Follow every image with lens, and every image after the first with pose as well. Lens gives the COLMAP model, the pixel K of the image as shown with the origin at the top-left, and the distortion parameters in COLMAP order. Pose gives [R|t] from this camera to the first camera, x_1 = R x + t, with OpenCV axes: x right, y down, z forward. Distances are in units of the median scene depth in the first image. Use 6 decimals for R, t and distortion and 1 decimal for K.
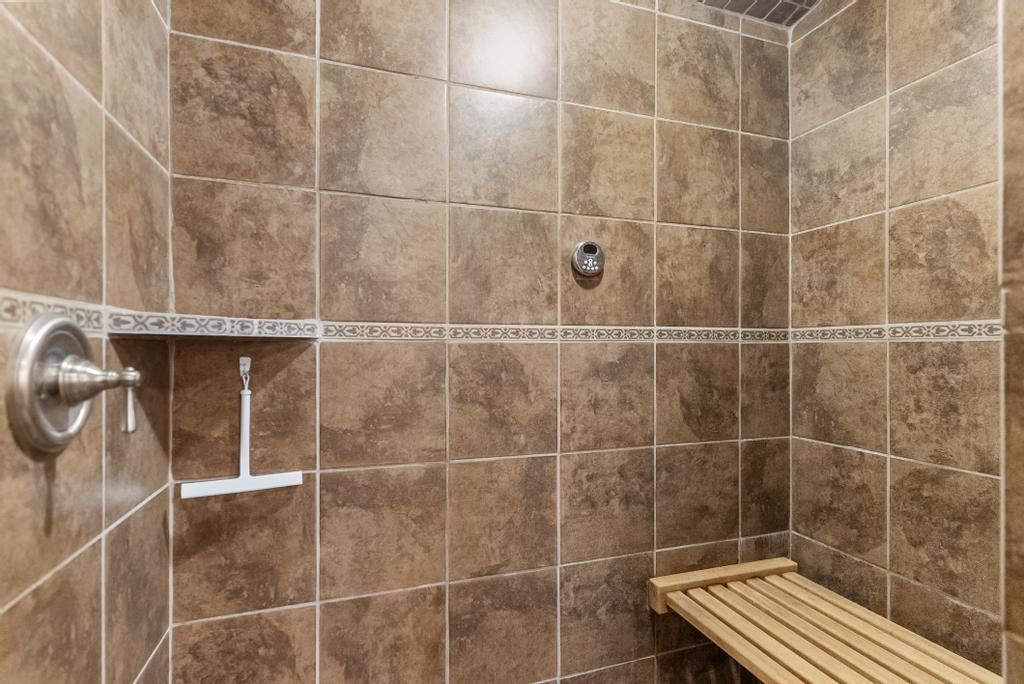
lens RADIAL K [[493.8, 0, 508.9], [0, 493.8, 345.2], [0, 0, 1]] dist [-0.001178, 0.000849]
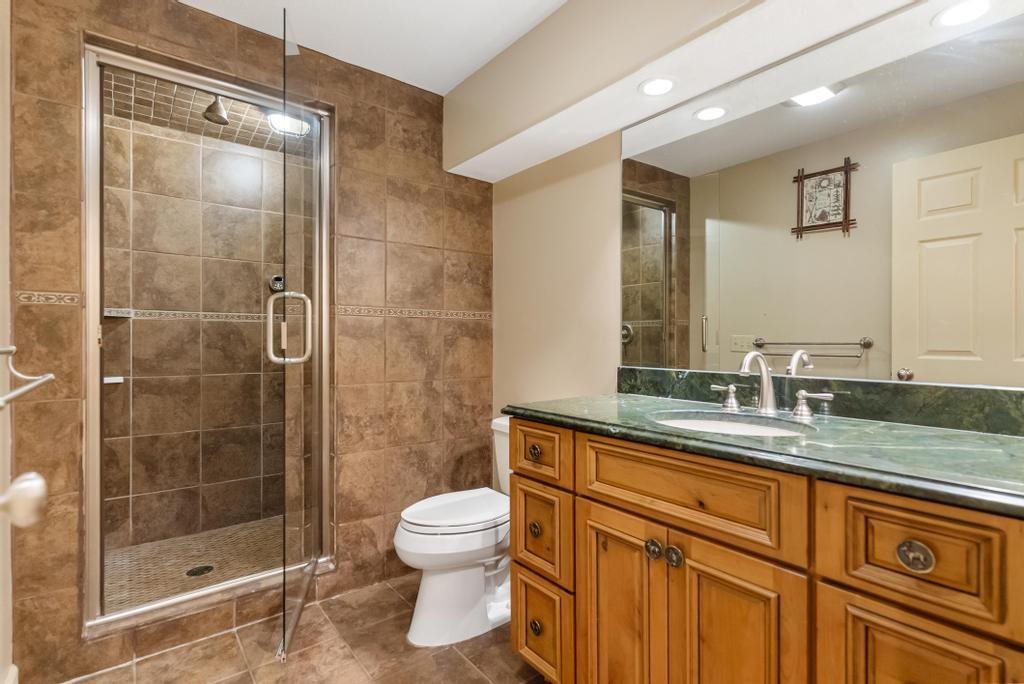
lens RADIAL K [[493.8, 0, 512.7], [0, 493.8, 340.4], [0, 0, 1]] dist [-0.001178, 0.000849]
pose [[0.945634, 0.003080, 0.325218, 0.486338], [-0.005054, 0.999974, 0.005224, 0.066350], [-0.325194, -0.006583, 0.945625, -1.571357]]
